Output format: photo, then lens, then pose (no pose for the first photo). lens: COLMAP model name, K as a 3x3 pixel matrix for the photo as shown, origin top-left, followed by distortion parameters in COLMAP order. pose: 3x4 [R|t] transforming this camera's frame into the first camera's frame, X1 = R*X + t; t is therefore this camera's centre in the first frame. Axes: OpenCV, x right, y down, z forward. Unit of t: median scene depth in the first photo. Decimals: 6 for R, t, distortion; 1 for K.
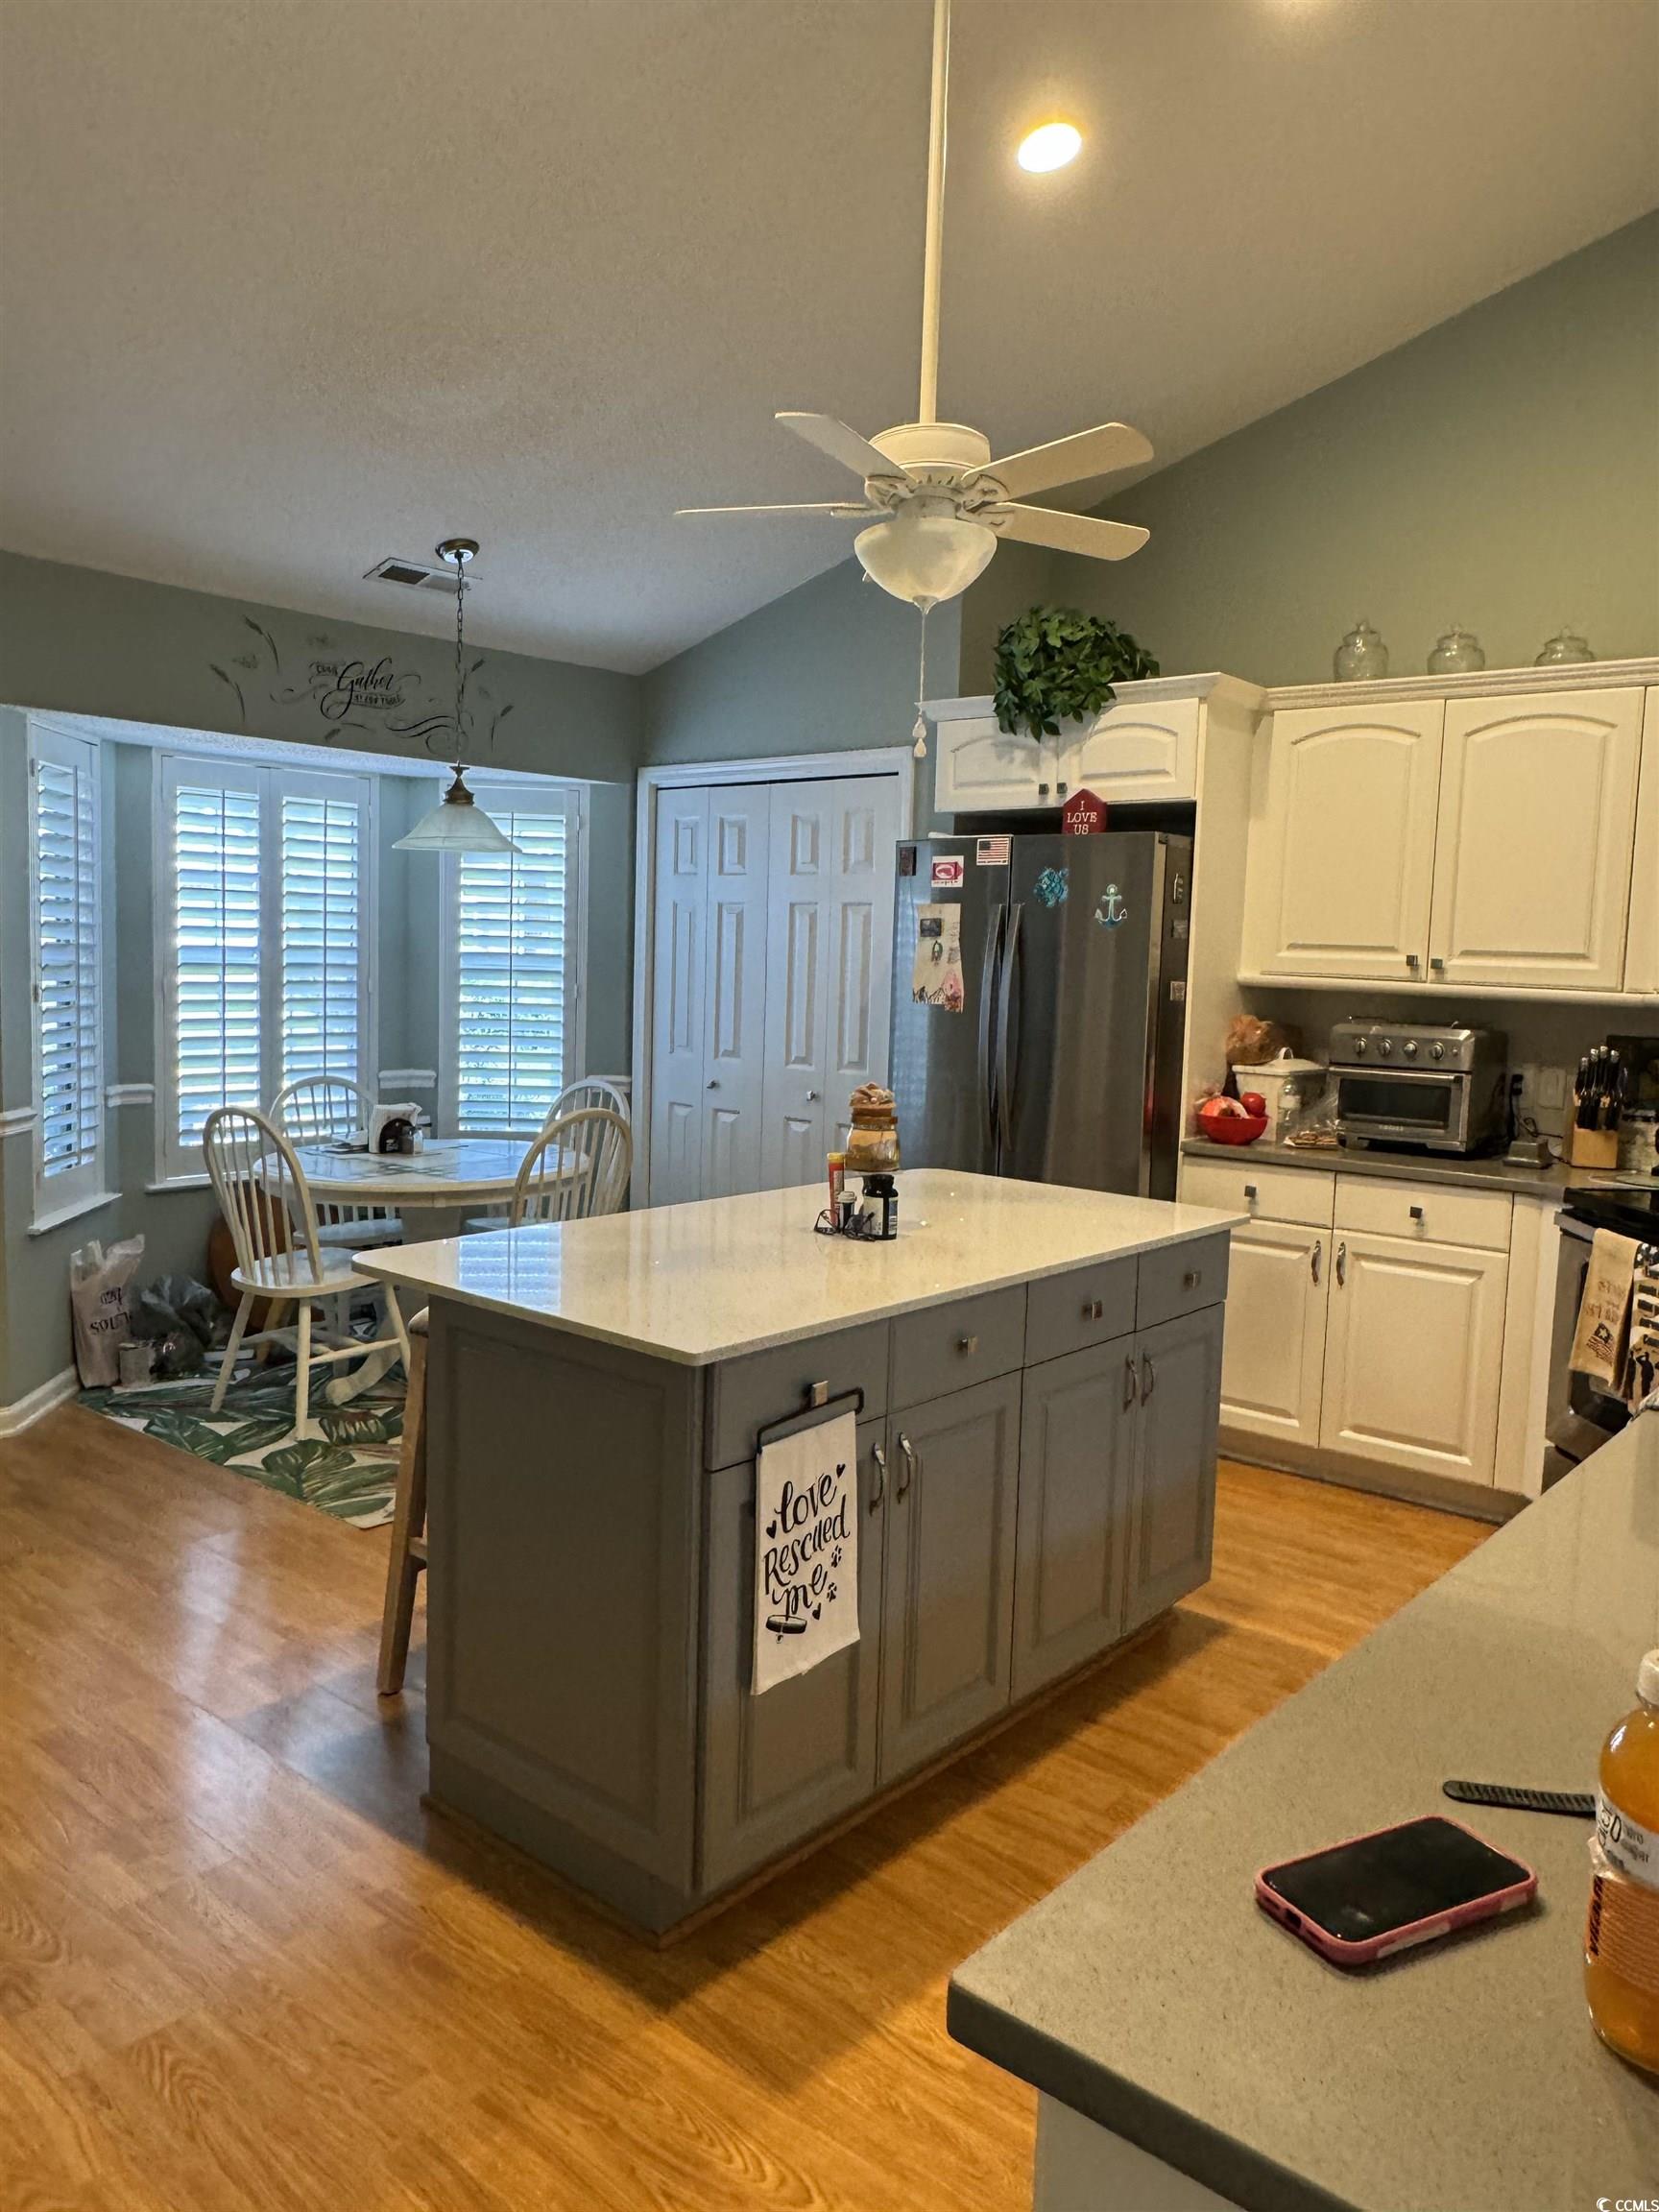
lens RADIAL K [[1553.0, 0, 813.8], [0, 1553.0, 1090.6], [0, 0, 1]] dist [0.079400, -0.096351]
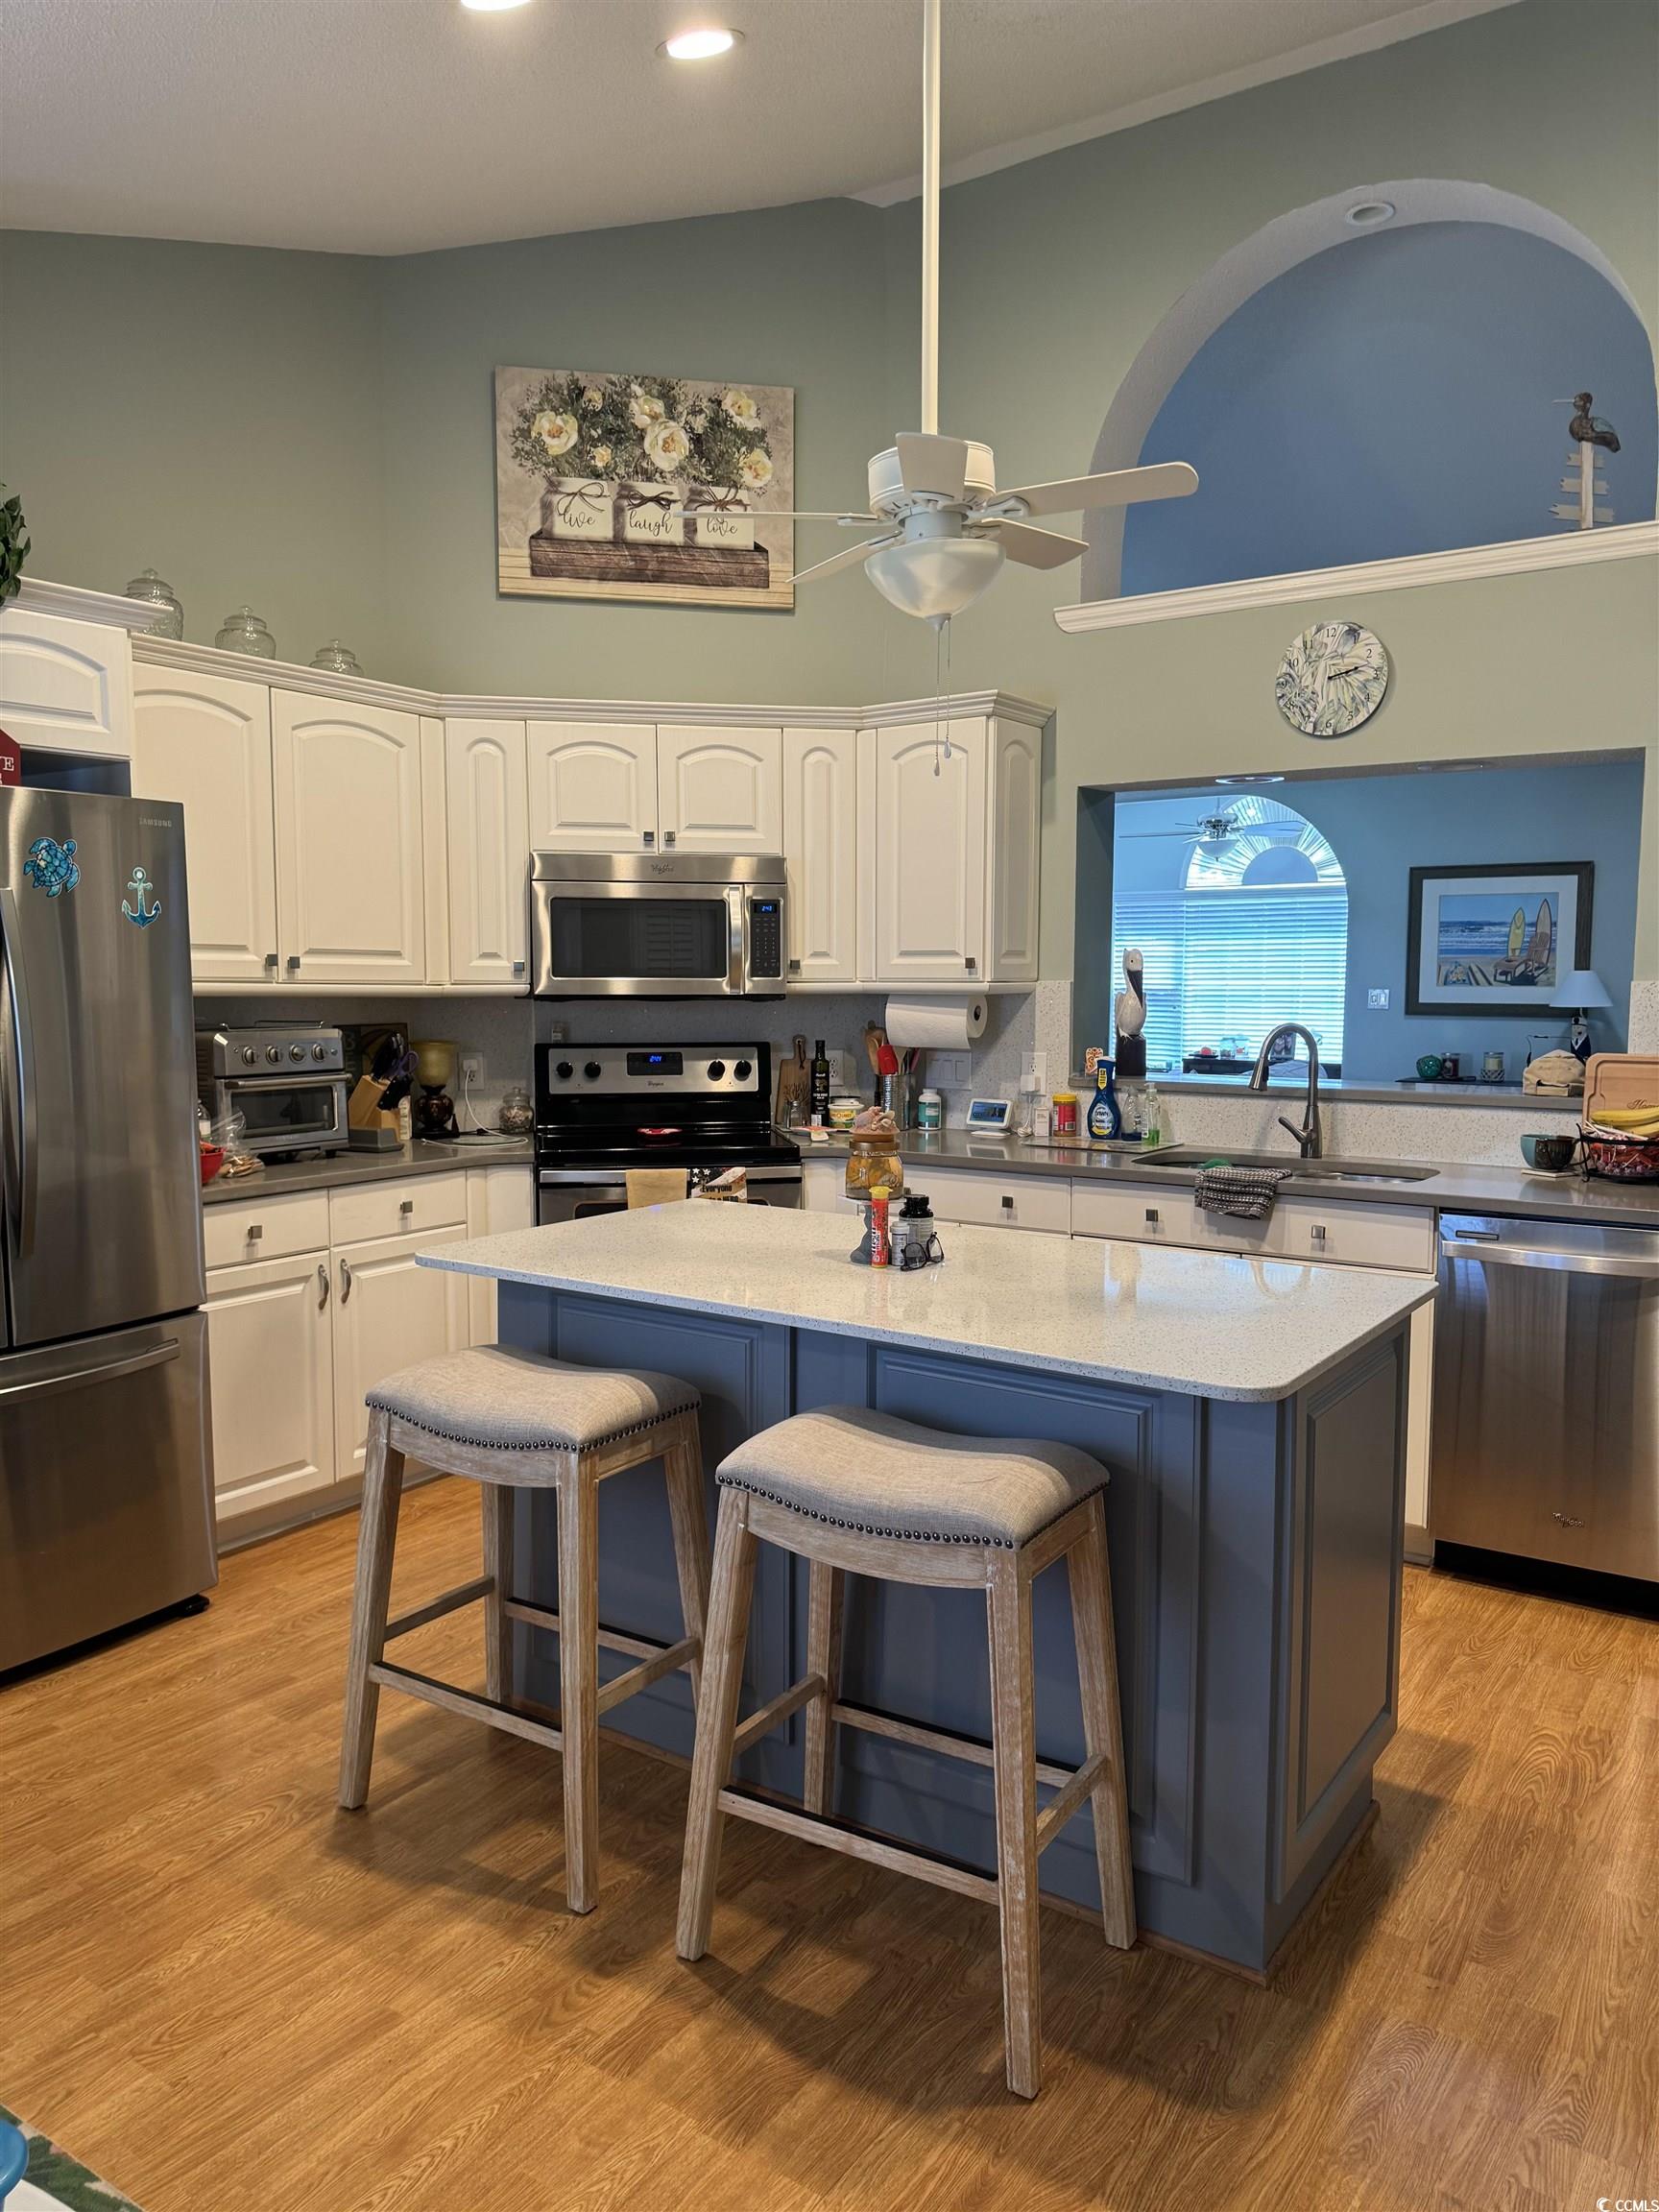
lens RADIAL K [[1553.0, 0, 849.9], [0, 1553.0, 1109.6], [0, 0, 1]] dist [0.079400, -0.096351]
pose [[-0.118950, -0.123002, 0.985252, -0.613816], [0.087951, 0.987091, 0.133850, -0.090687], [-0.988997, 0.102575, -0.106597, 0.775597]]
